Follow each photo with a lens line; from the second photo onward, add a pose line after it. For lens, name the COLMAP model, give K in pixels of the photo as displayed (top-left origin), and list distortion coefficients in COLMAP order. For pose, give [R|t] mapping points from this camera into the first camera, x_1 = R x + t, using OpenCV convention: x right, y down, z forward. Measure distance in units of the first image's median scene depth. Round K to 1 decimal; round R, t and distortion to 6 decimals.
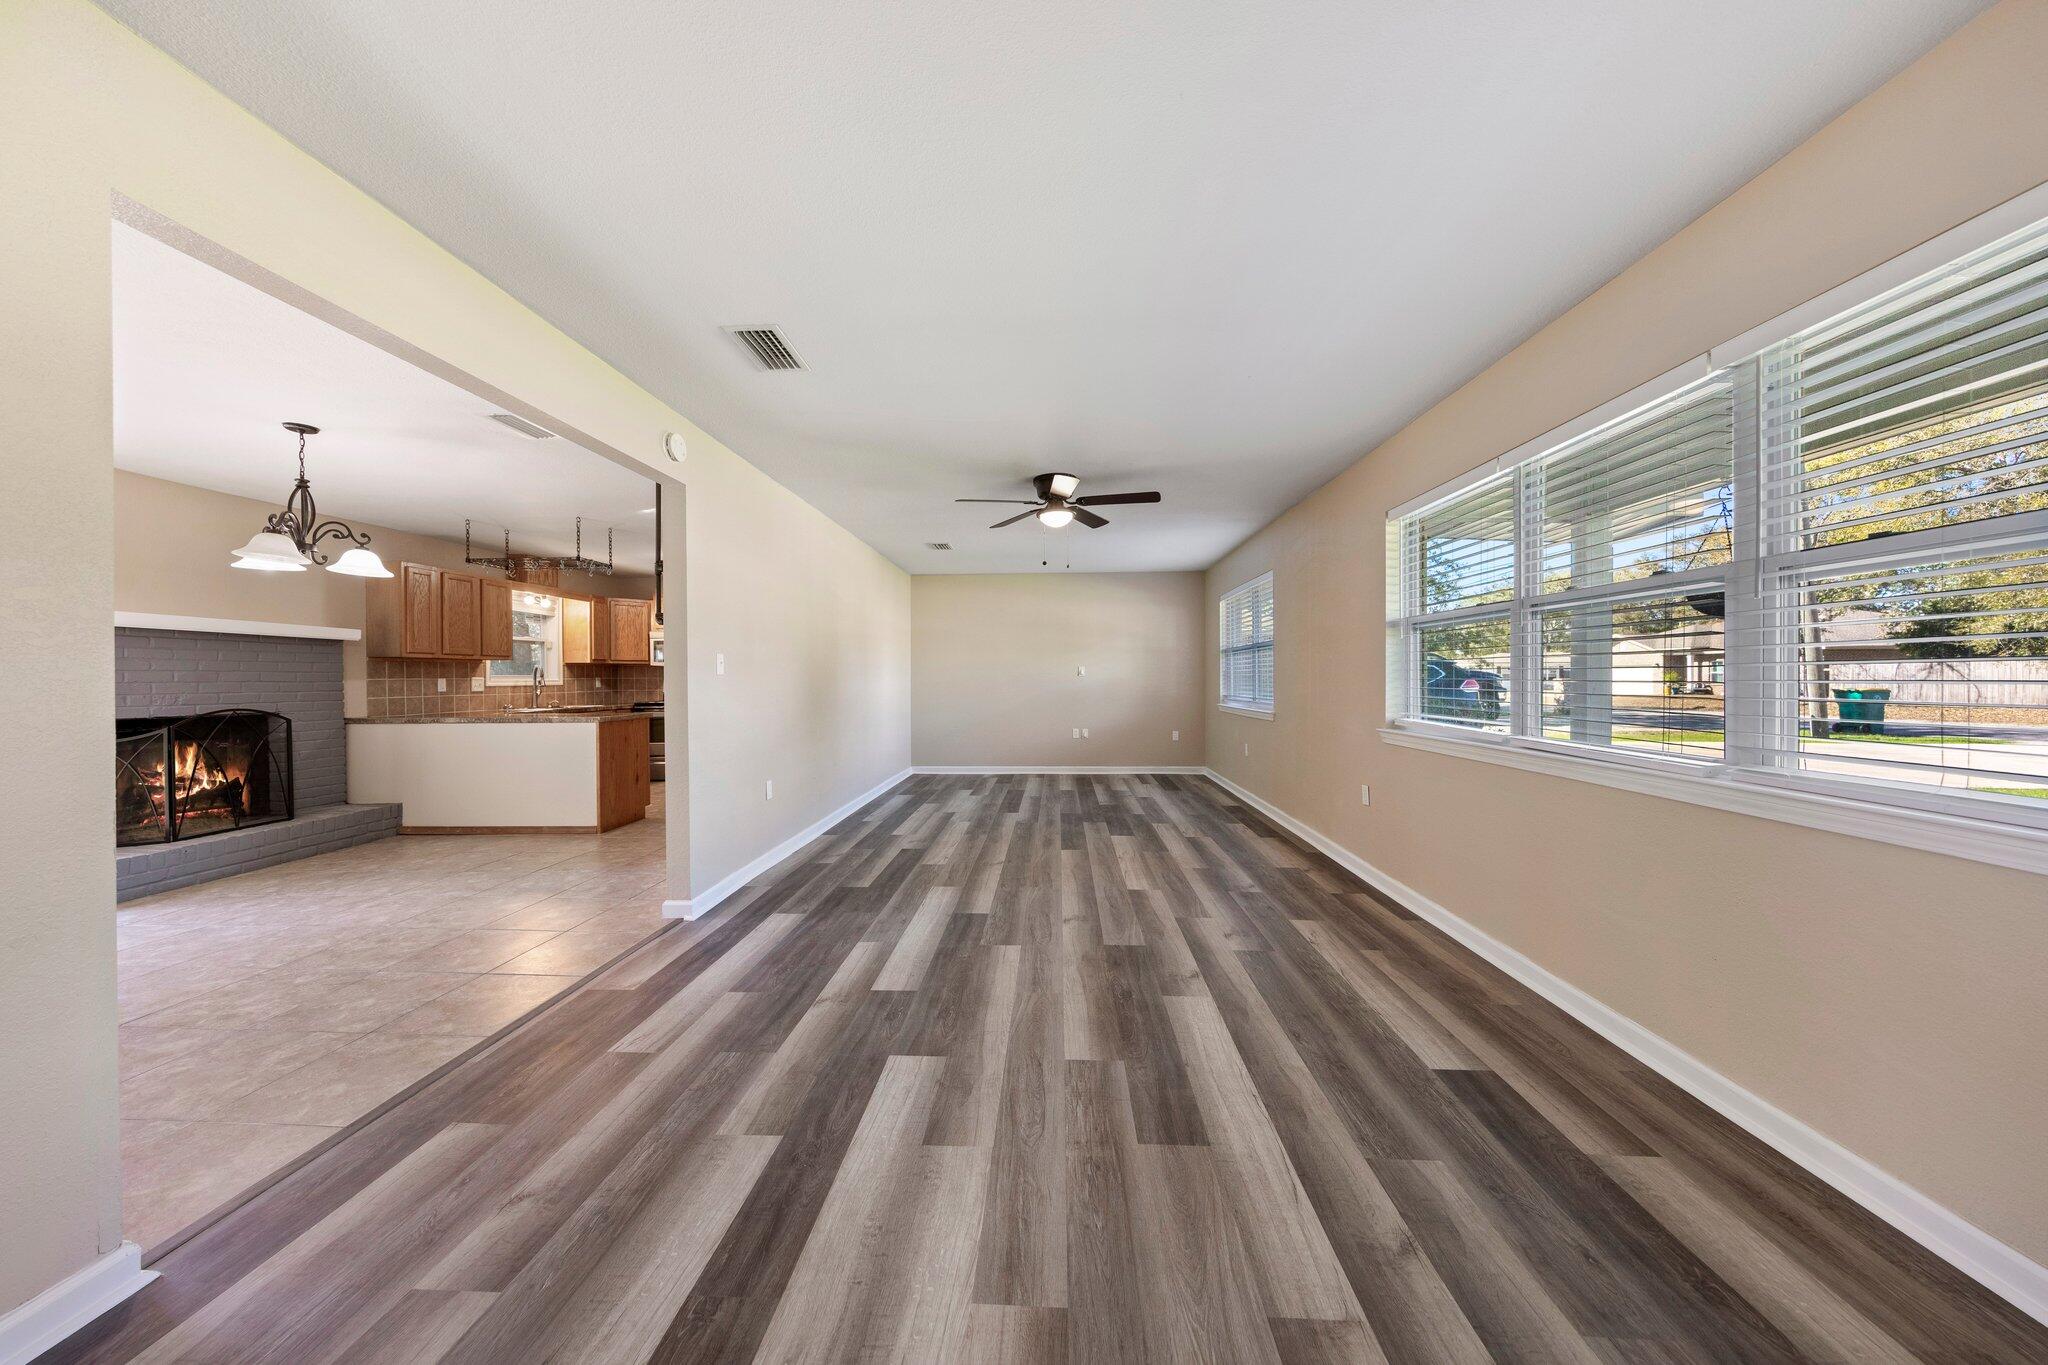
lens RADIAL K [[663.3, 0, 1030.5], [0, 663.3, 682.4], [0, 0, 1]] dist [0.000302, -0.000057]
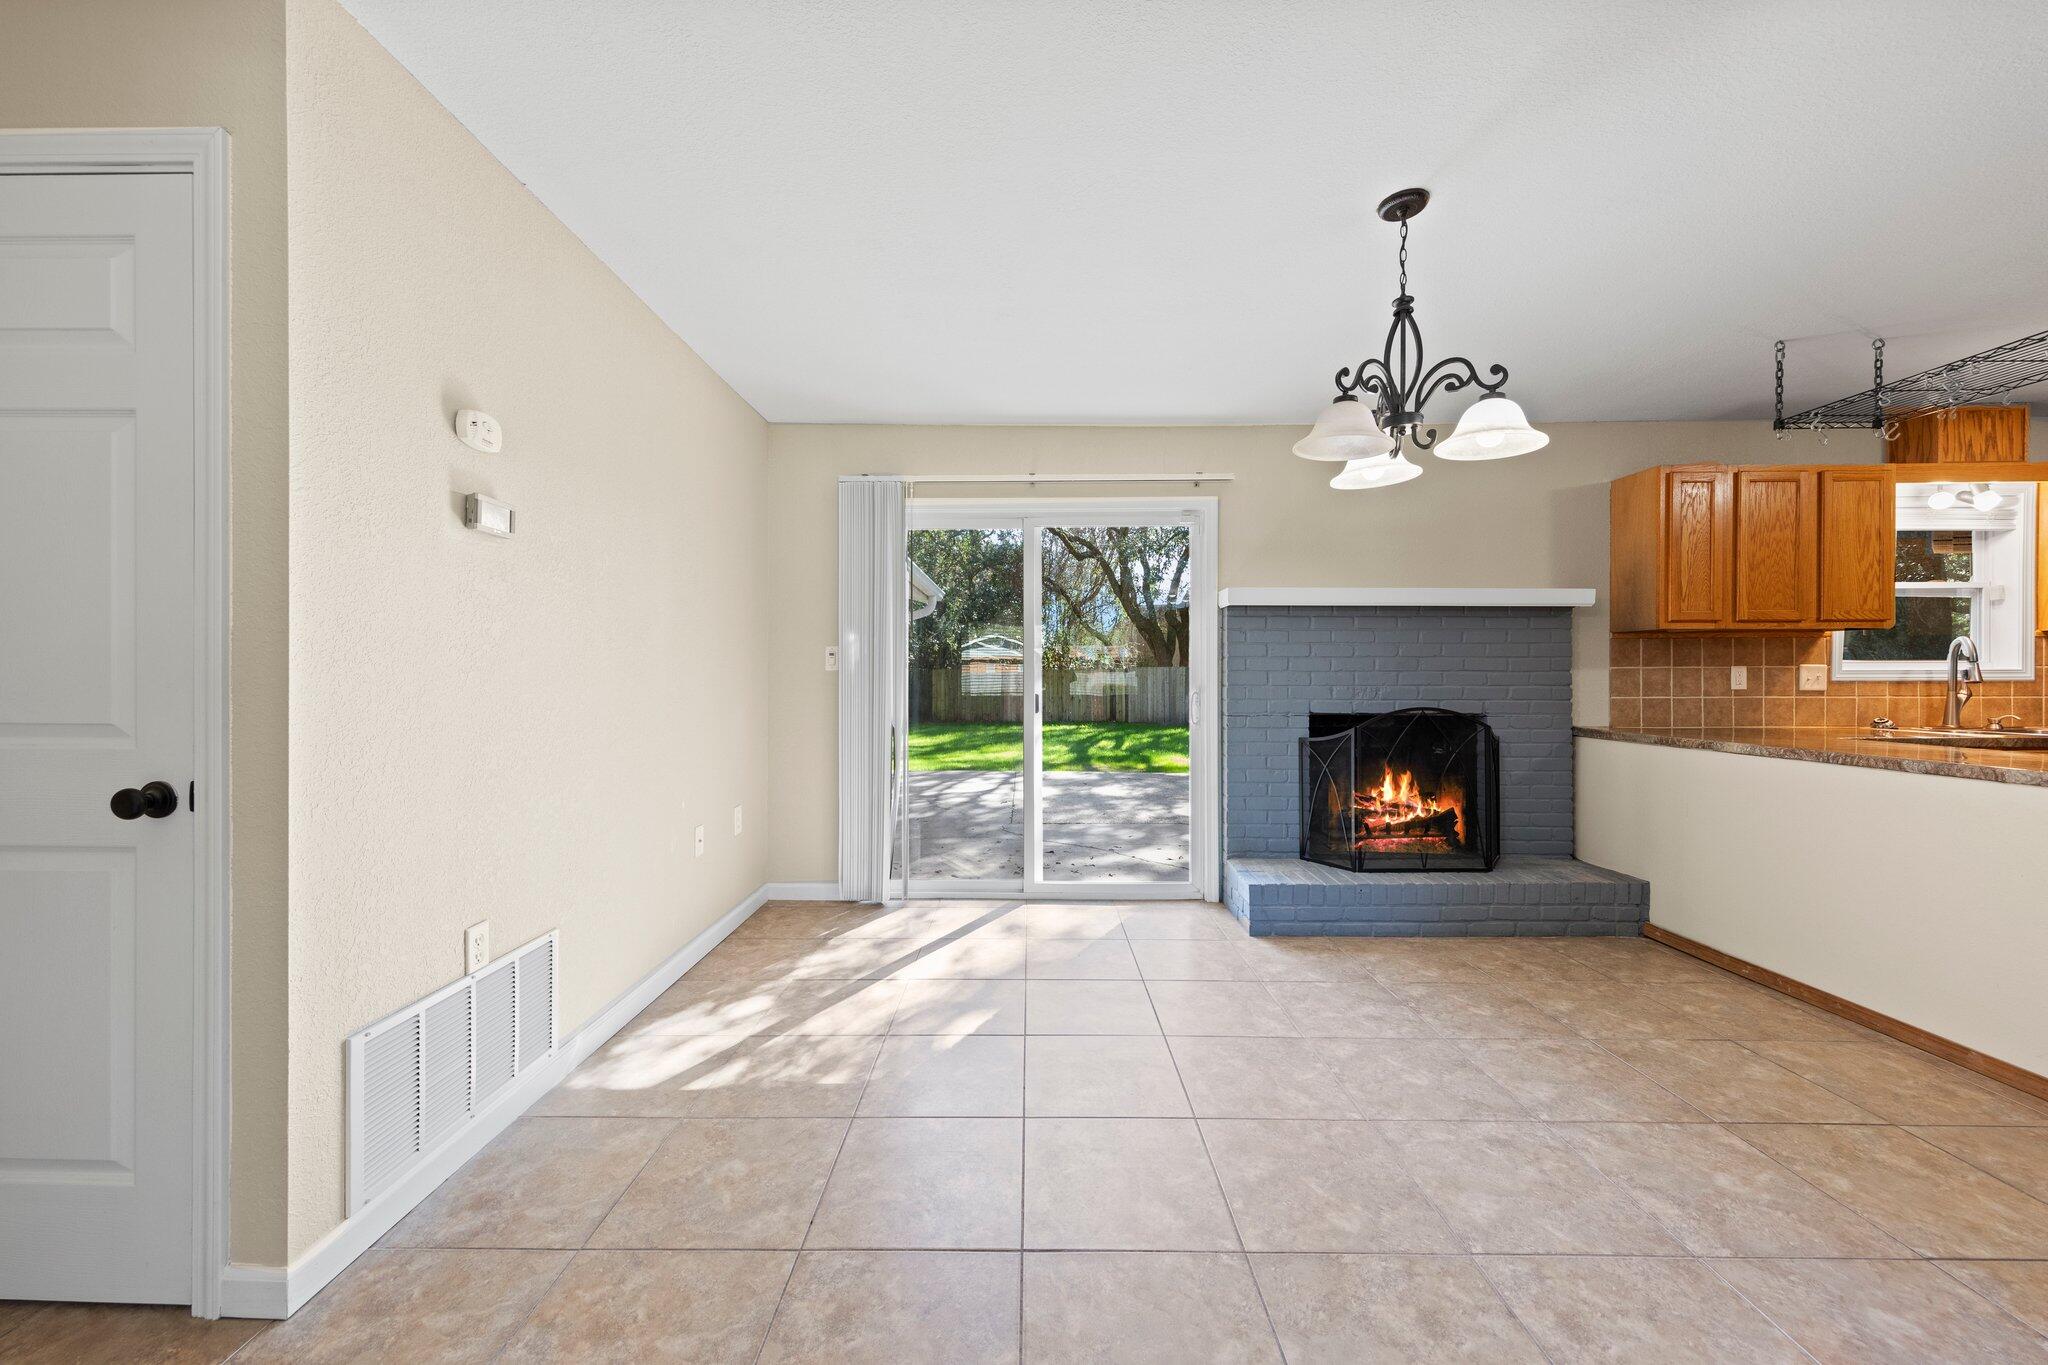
lens RADIAL K [[745.4, 0, 1020.5], [0, 745.4, 678.7], [0, 0, 1]] dist [0.003680, 0.000091]
pose [[0.031011, 0.011655, -0.999451, -0.406751], [-0.005281, 0.999920, 0.011497, 0.000859], [0.999505, 0.004921, 0.031070, 0.555646]]
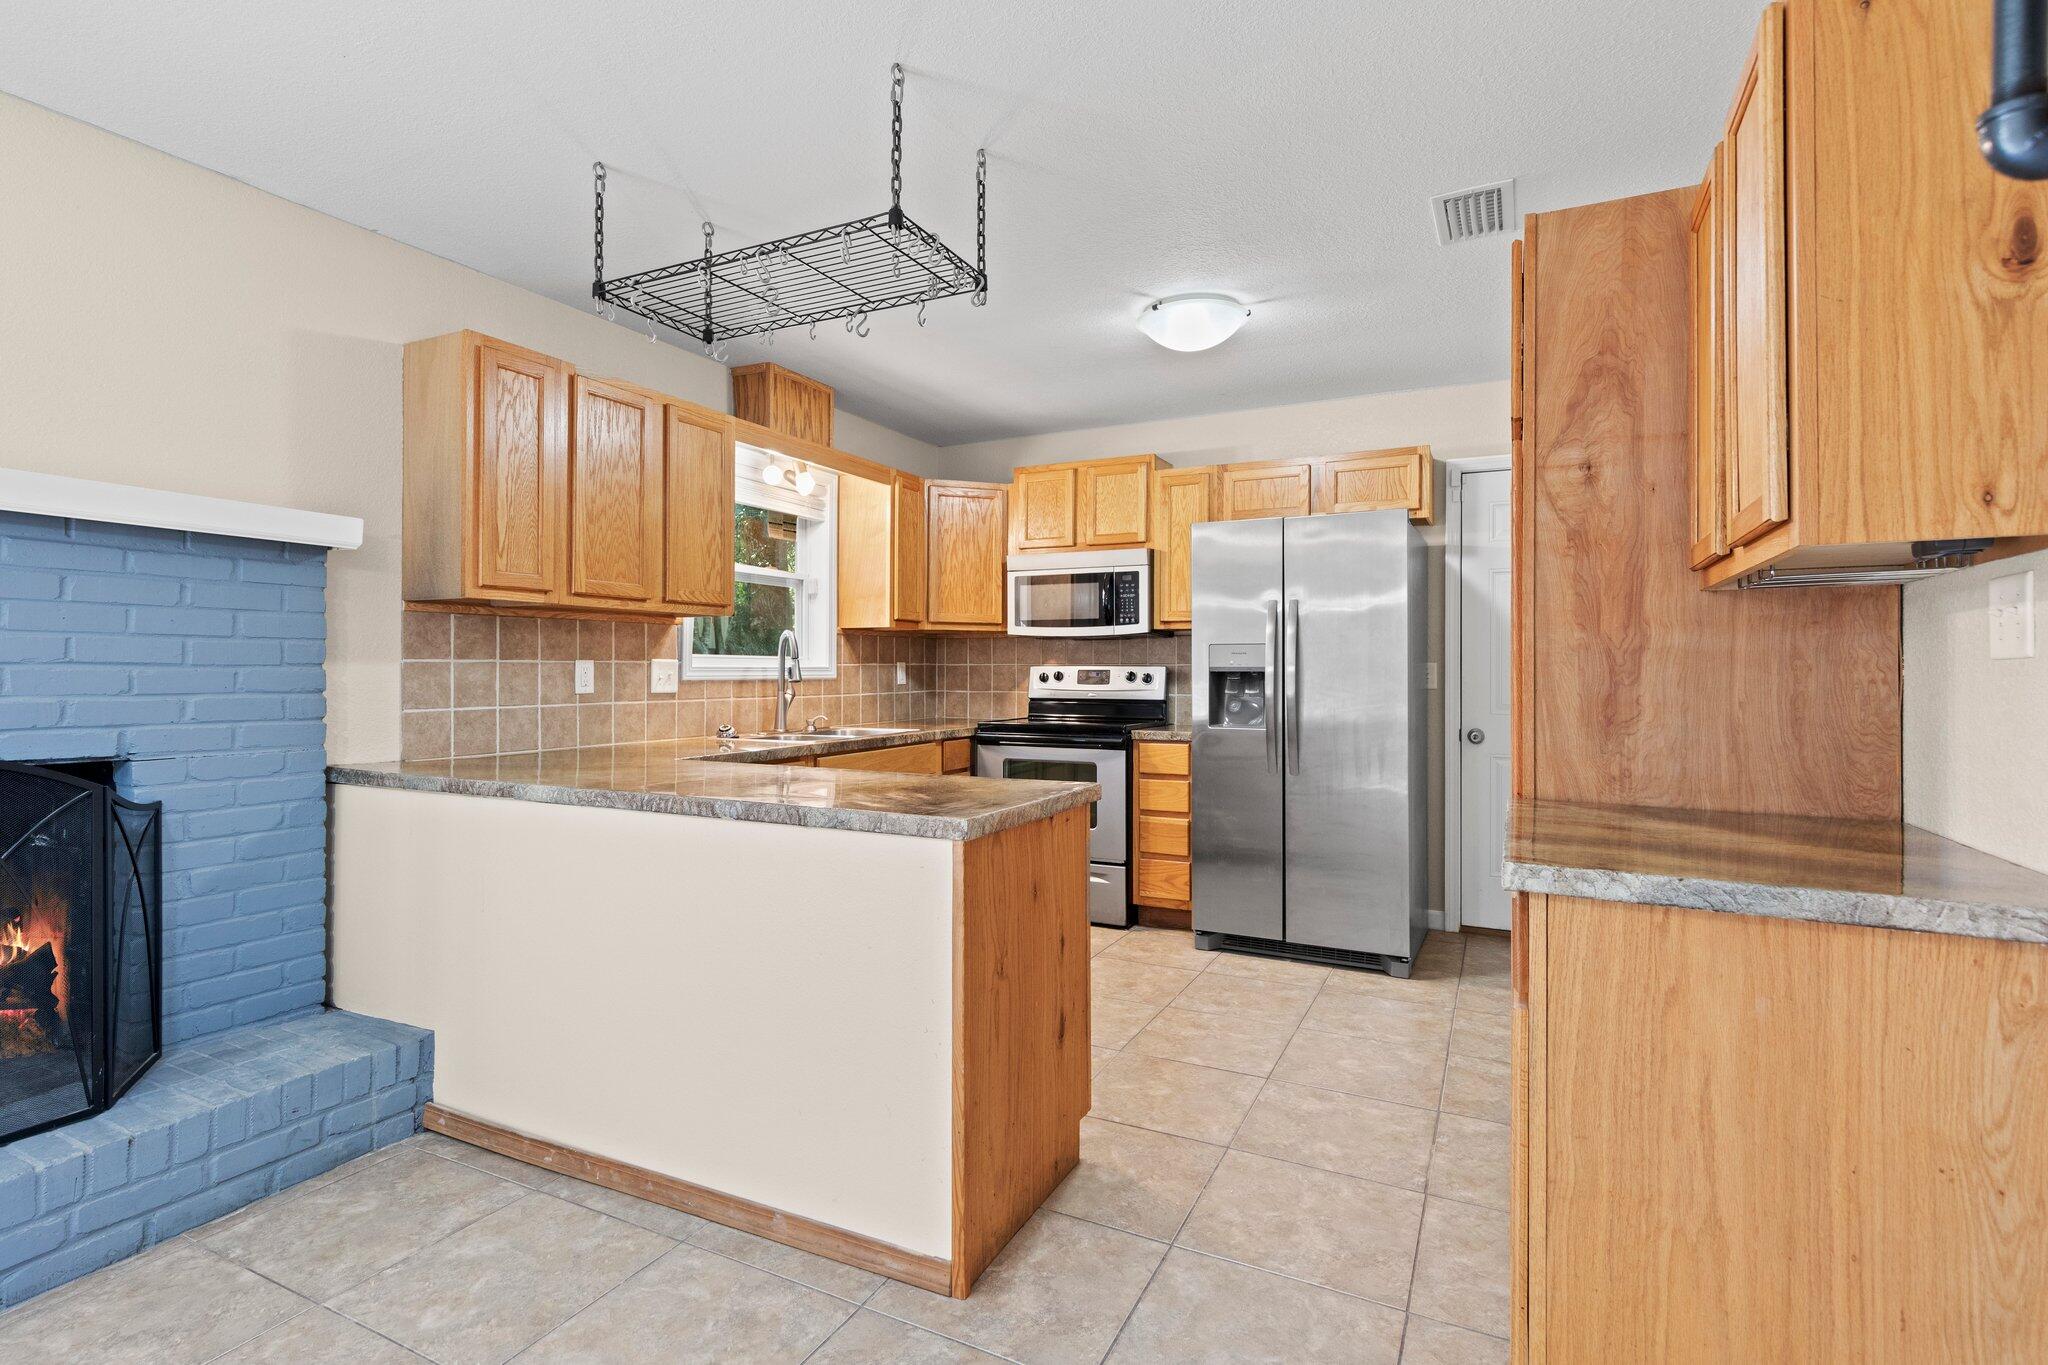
lens RADIAL K [[975.3, 0, 1017.2], [0, 975.3, 665.9], [0, 0, 1]] dist [0.002852, 0.000444]
pose [[0.910141, 0.008111, -0.414218, -0.614128], [-0.012315, 0.999896, -0.007478, -0.002239], [0.414115, 0.011907, 0.910147, 0.862980]]
